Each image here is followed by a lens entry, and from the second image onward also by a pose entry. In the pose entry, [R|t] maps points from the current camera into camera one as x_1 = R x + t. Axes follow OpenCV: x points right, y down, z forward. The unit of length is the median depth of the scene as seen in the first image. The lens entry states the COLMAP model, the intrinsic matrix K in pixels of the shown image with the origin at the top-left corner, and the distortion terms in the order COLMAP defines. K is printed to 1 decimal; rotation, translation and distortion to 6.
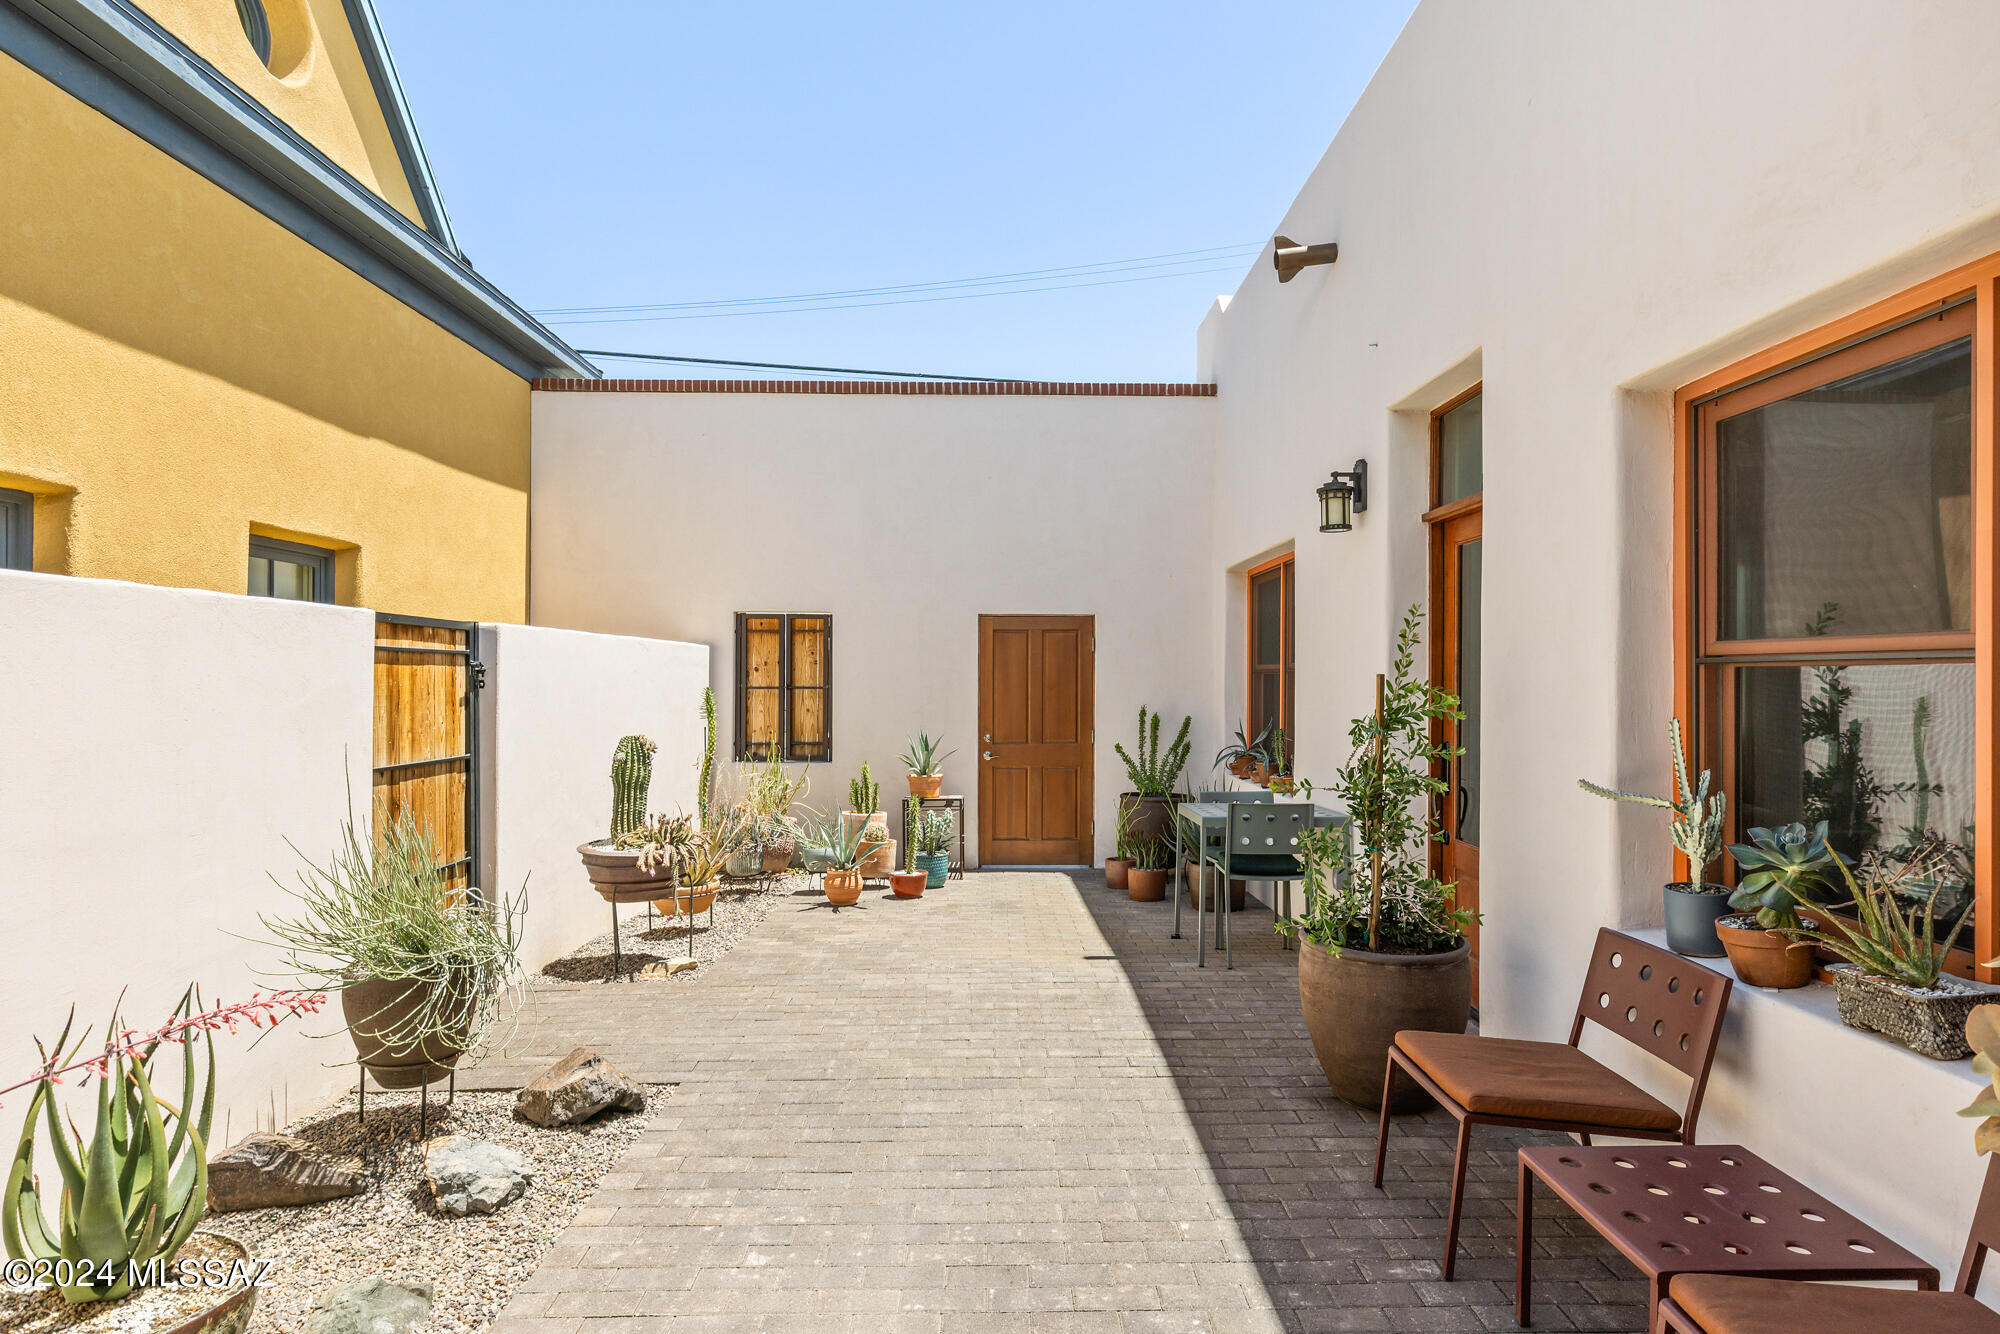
lens RADIAL K [[1097.8, 0, 1001.3], [0, 1097.8, 668.8], [0, 0, 1]] dist [0.002551, -0.001025]
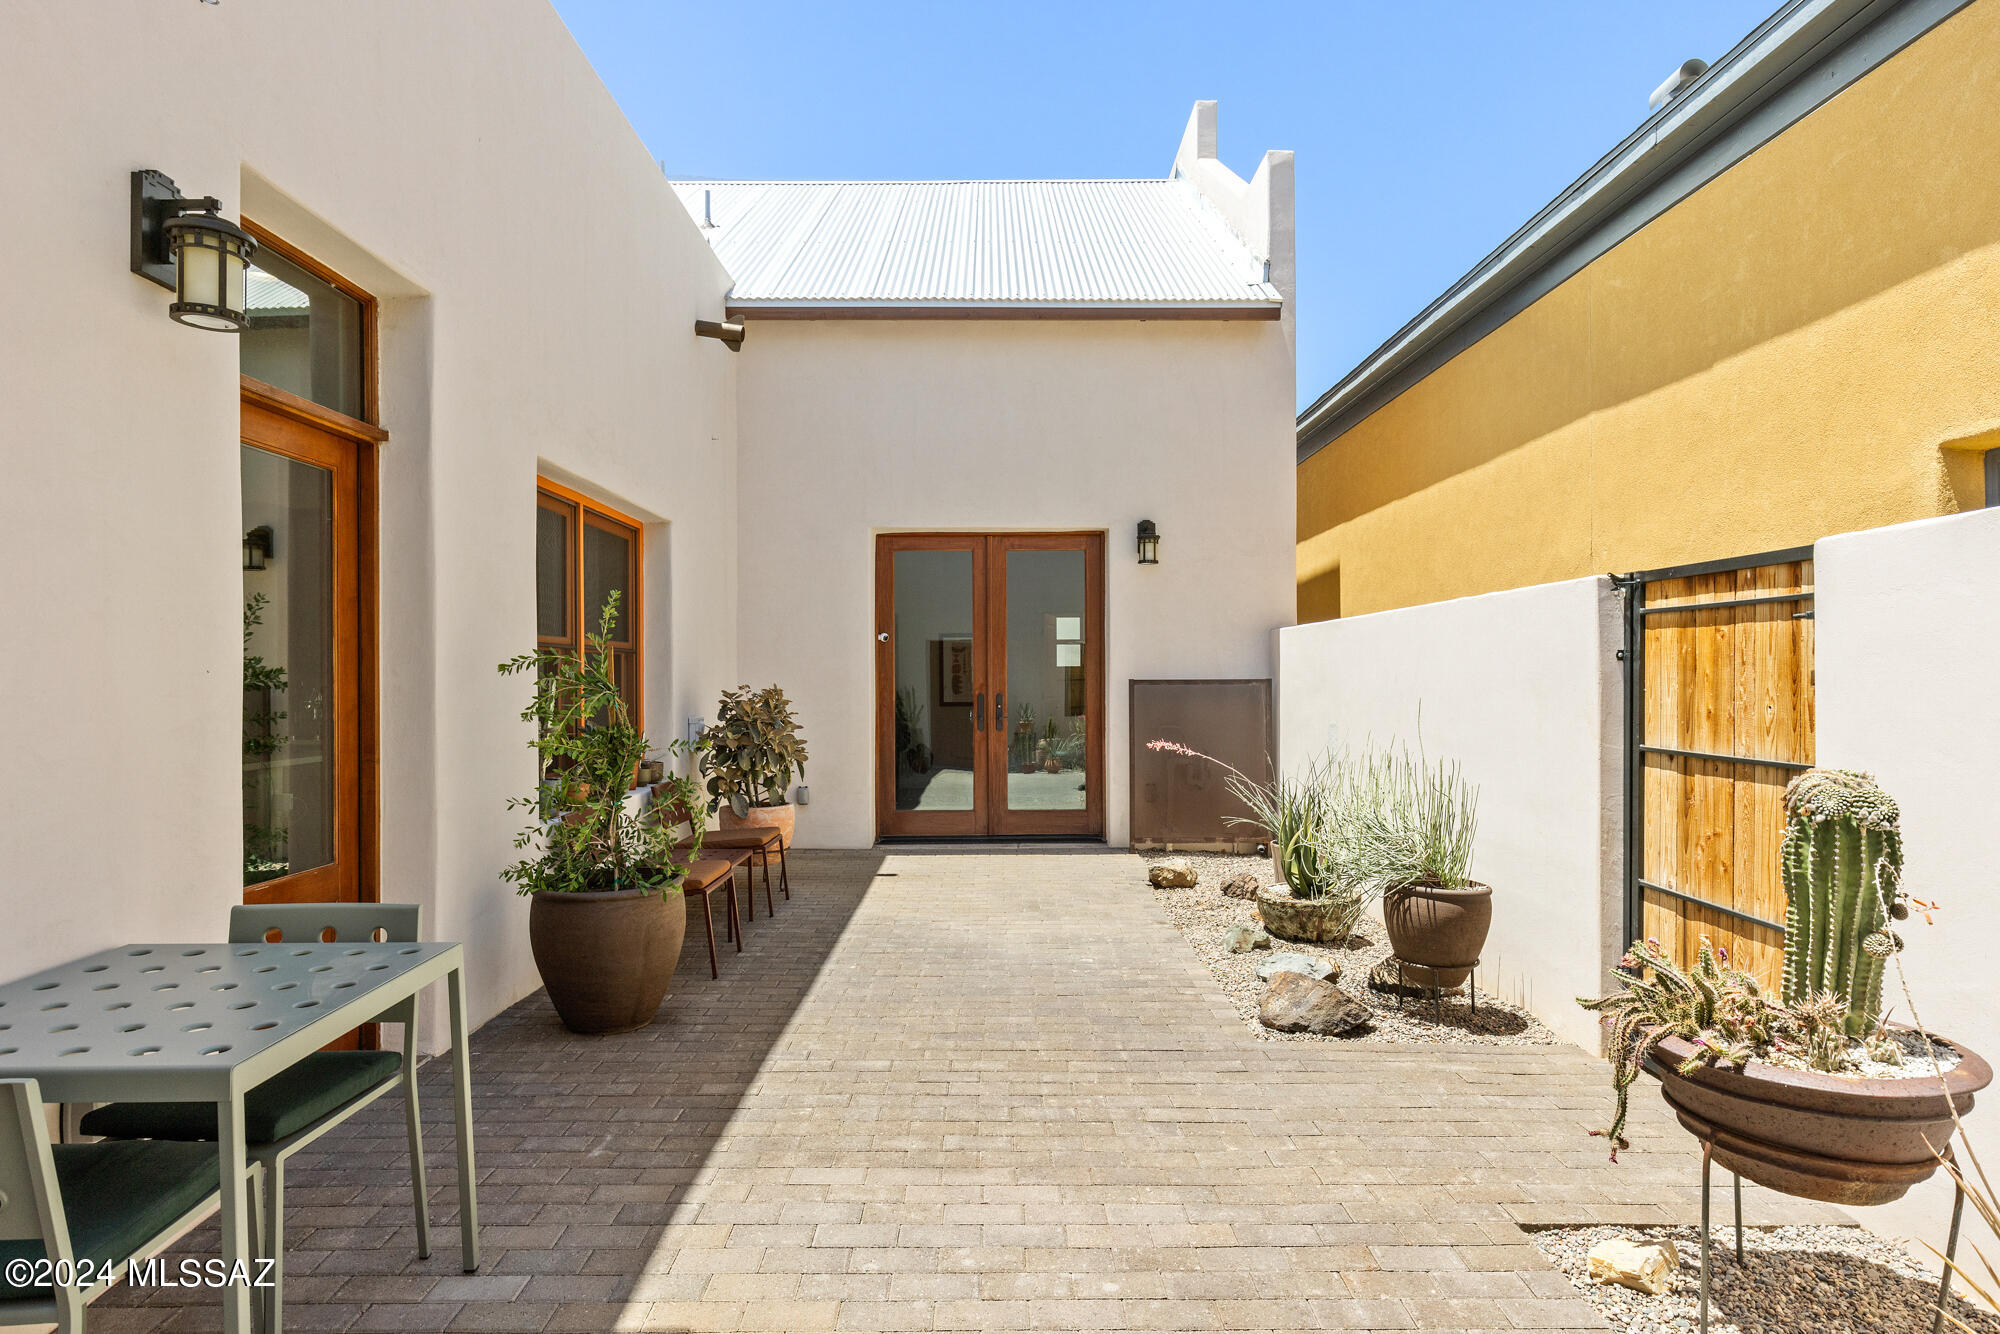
lens RADIAL K [[1097.8, 0, 1001.8], [0, 1097.8, 678.2], [0, 0, 1]] dist [0.002551, -0.001025]
pose [[-0.999999, -0.000502, -0.001608, -0.043515], [-0.000490, 0.999972, -0.007403, 0.039495], [0.001611, -0.007403, -0.999971, 1.776211]]
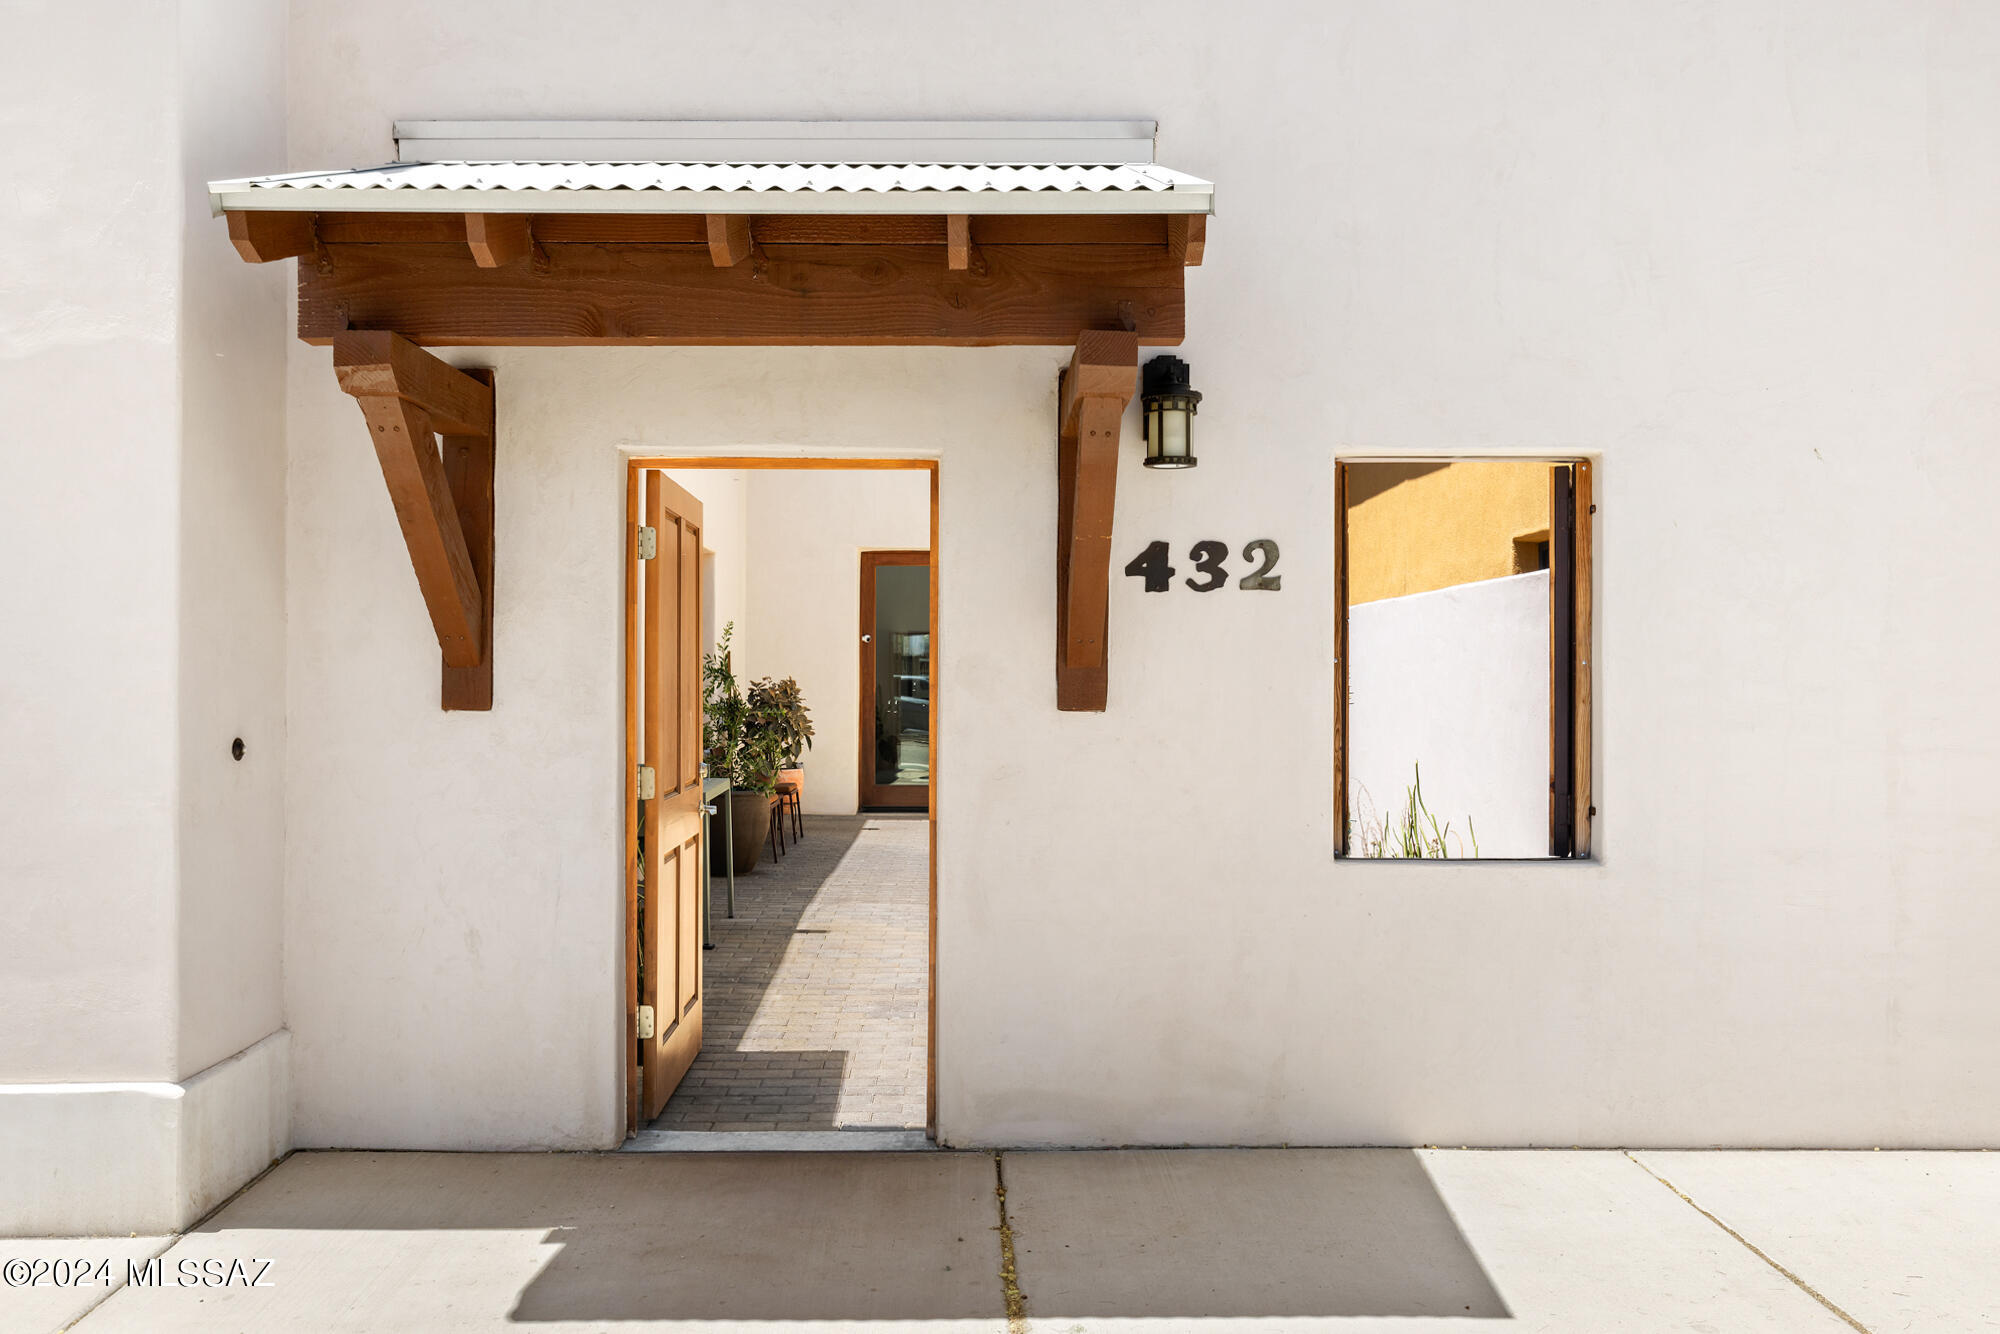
lens RADIAL K [[1558.6, 0, 998.3], [0, 1558.6, 667.3], [0, 0, 1]] dist [-0.000137, 0.000007]
pose [[-0.999537, -0.008927, -0.029096, -0.021684], [-0.008471, 0.999840, -0.015744, 0.063077], [0.029232, -0.015490, -0.999453, 3.131879]]
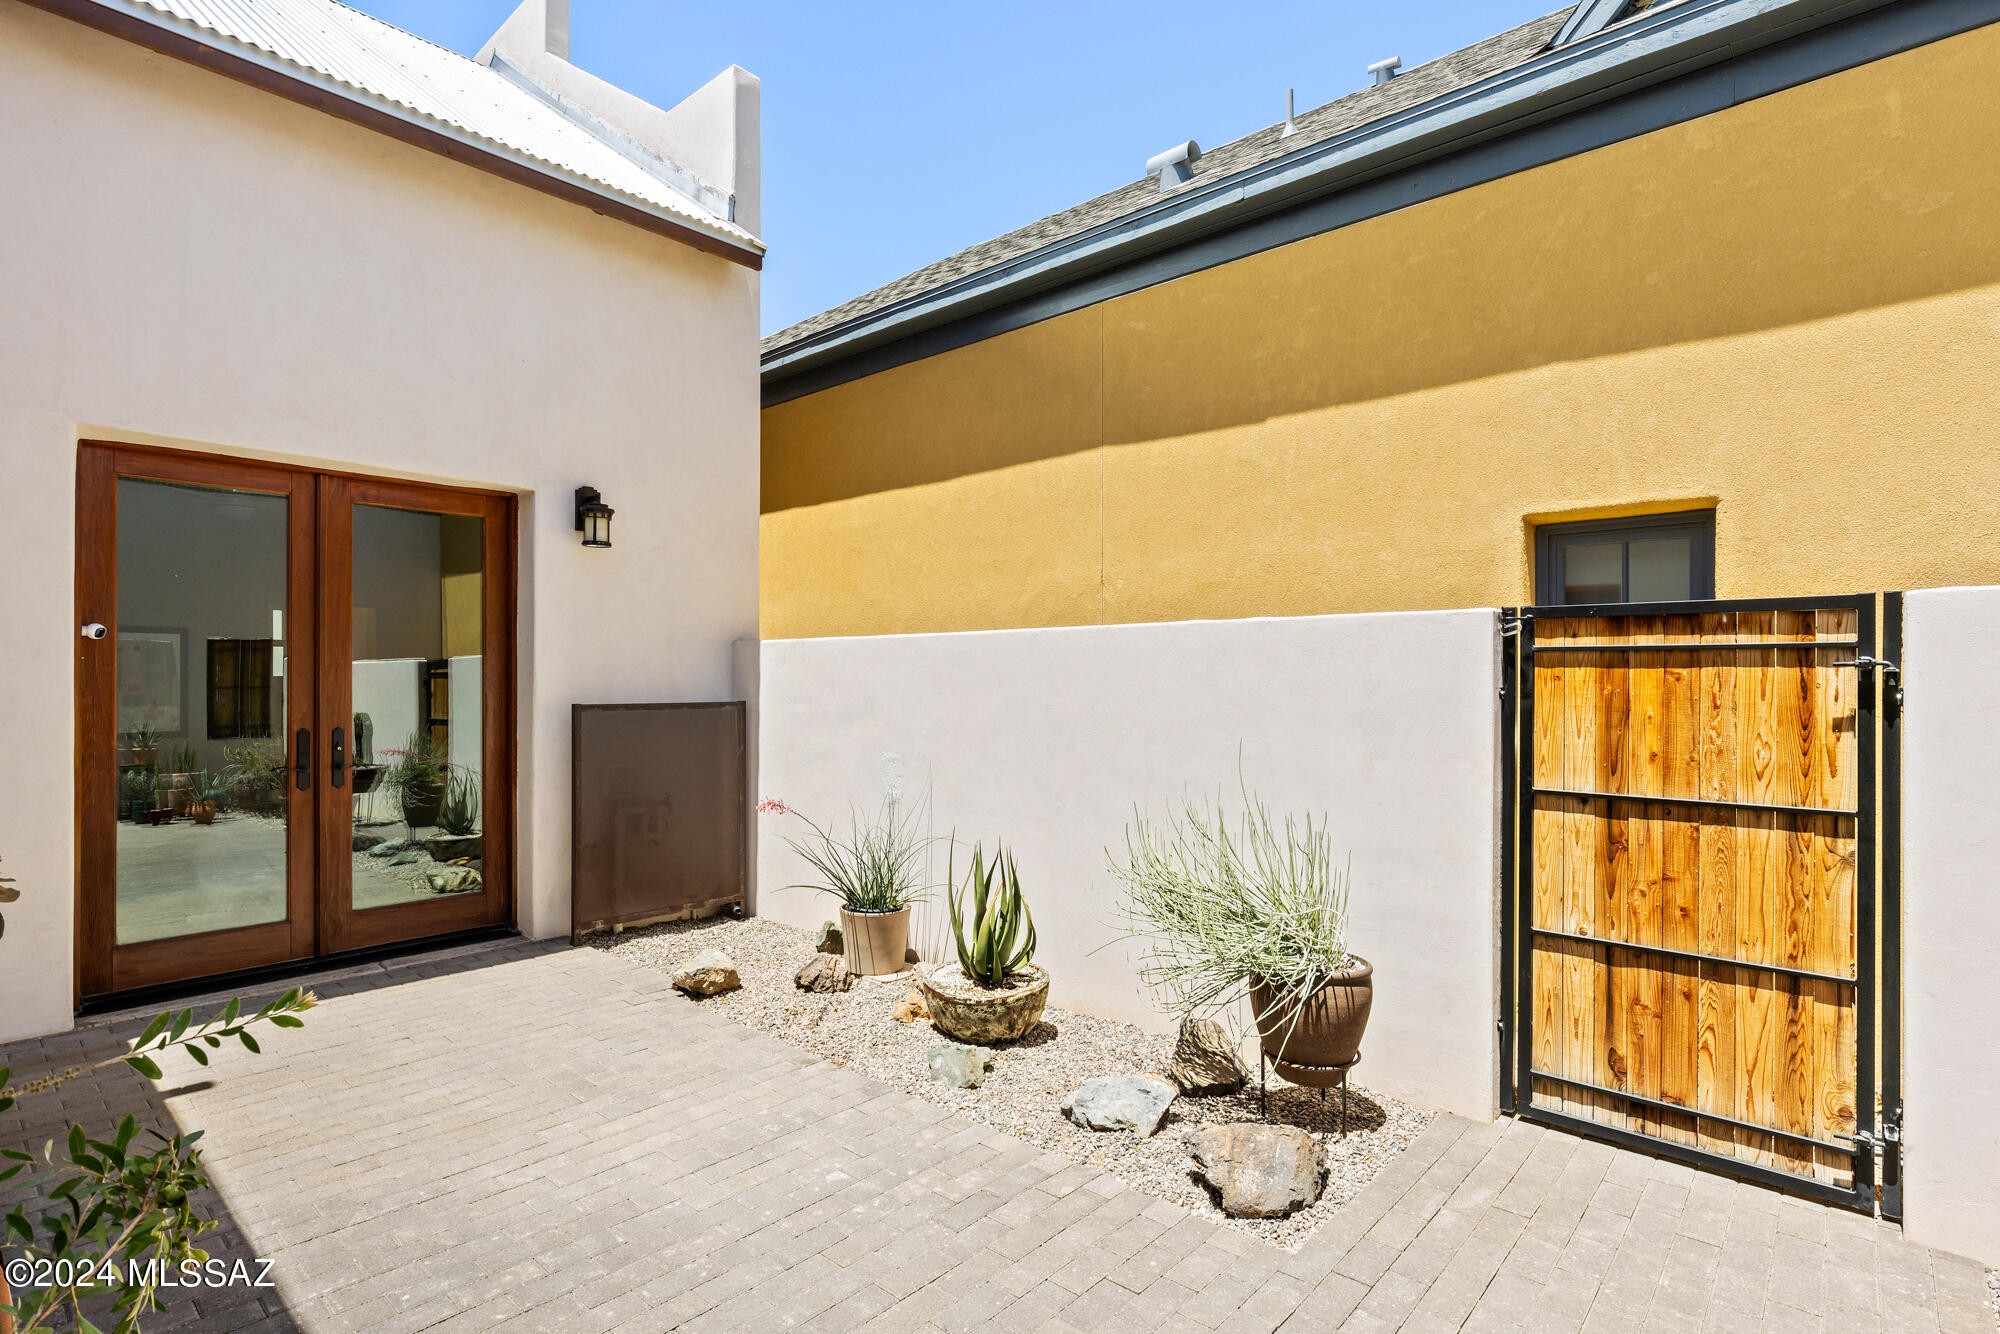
lens RADIAL K [[993.0, 0, 1000.7], [0, 993.0, 677.1], [0, 0, 1]] dist [-0.002313, -0.001289]
pose [[-0.674556, -0.007199, -0.738189, 0.273240], [0.001852, 0.999933, -0.011444, 0.010221], [0.738221, -0.009086, -0.674497, 1.134640]]
